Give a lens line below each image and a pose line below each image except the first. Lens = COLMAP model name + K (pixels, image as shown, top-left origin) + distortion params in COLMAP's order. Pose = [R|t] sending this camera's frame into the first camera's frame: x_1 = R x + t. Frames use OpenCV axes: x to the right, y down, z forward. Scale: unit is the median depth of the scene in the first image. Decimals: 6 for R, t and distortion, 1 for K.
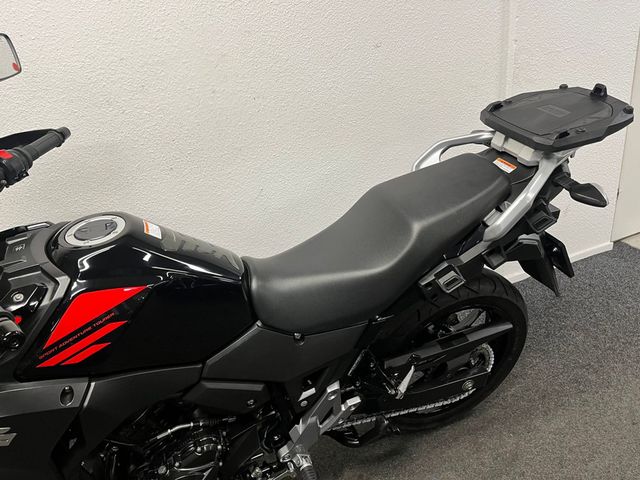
lens RADIAL K [[477.6, 0, 321.2], [0, 477.6, 242.6], [0, 0, 1]] dist [0.004422, -0.016156]
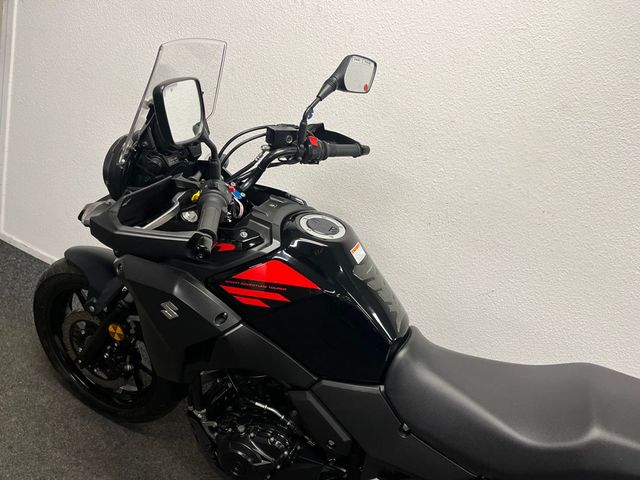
lens RADIAL K [[477.6, 0, 320.6], [0, 477.6, 237.6], [0, 0, 1]] dist [0.004422, -0.016156]
pose [[0.654679, 0.537535, -0.531462, 0.159055], [-0.606091, 0.793429, 0.055884, -0.062839], [0.451717, 0.285528, 0.845237, 0.003338]]
